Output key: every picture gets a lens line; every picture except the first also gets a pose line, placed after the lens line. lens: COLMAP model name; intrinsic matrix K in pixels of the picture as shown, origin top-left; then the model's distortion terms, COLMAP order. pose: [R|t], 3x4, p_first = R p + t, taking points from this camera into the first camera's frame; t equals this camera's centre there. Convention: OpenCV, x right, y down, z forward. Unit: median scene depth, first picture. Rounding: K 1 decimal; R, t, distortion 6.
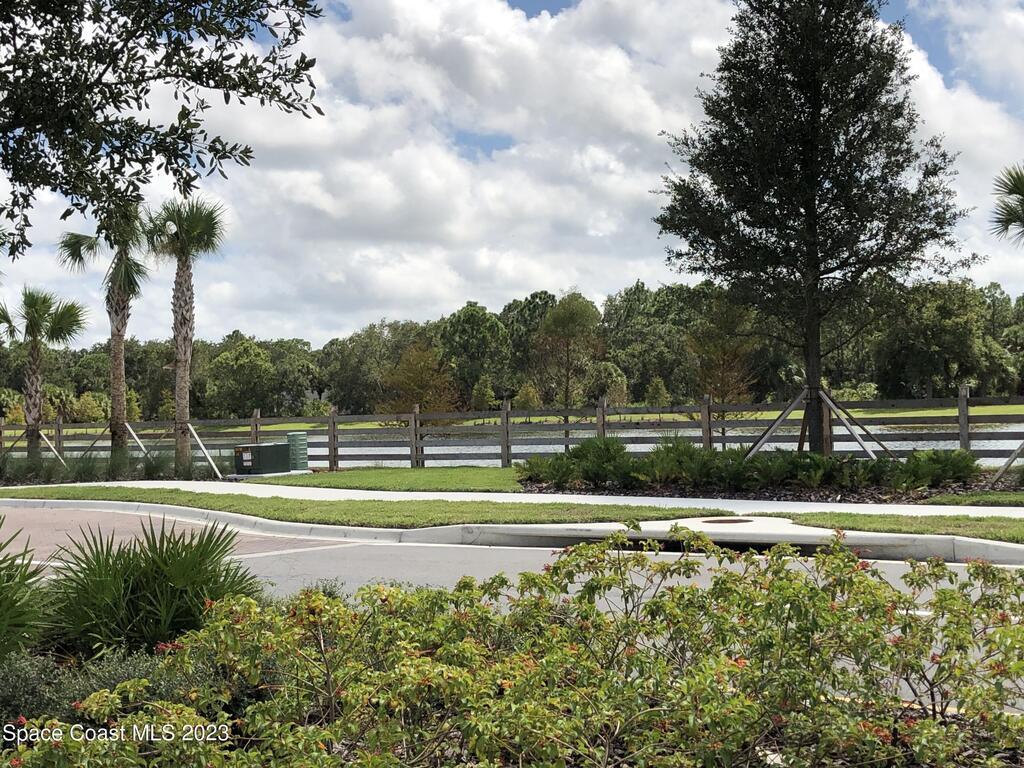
lens RADIAL K [[1383.4, 0, 518.1], [0, 1383.4, 368.4], [0, 0, 1]] dist [0.189186, -0.598120]
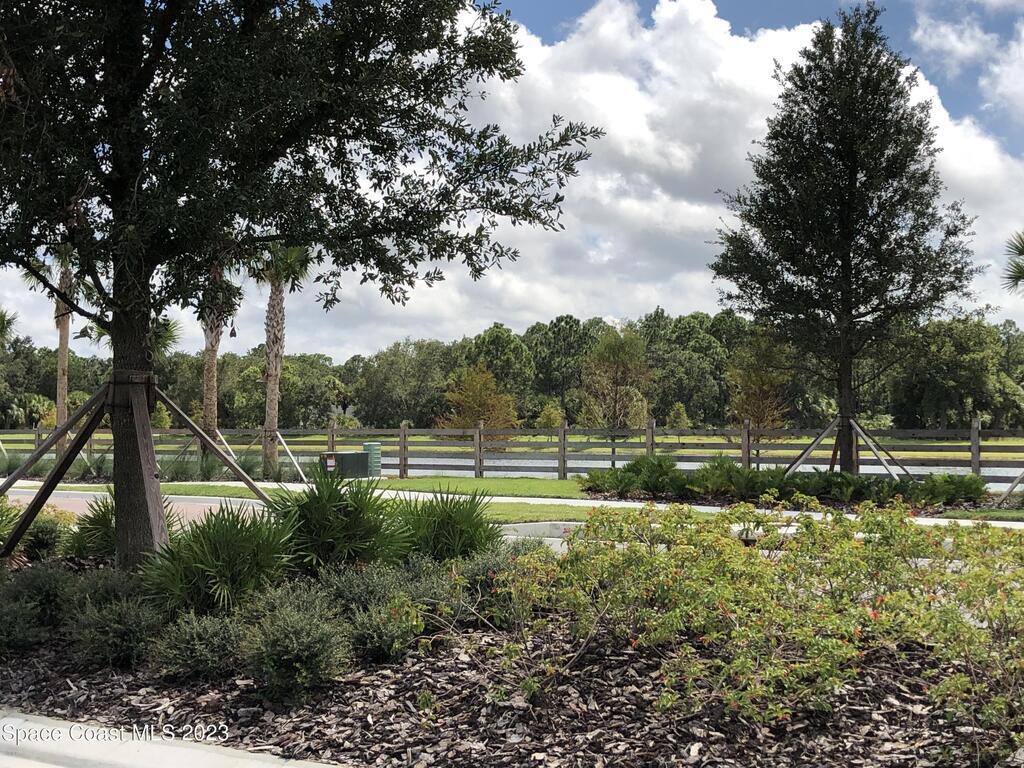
lens RADIAL K [[1383.4, 0, 518.1], [0, 1383.4, 368.4], [0, 0, 1]] dist [0.189186, -0.598120]
pose [[0.999501, 0.030087, -0.009568, -0.045945], [-0.030228, 0.999430, -0.015003, -0.000376], [0.009112, 0.015284, 0.999842, -0.148258]]
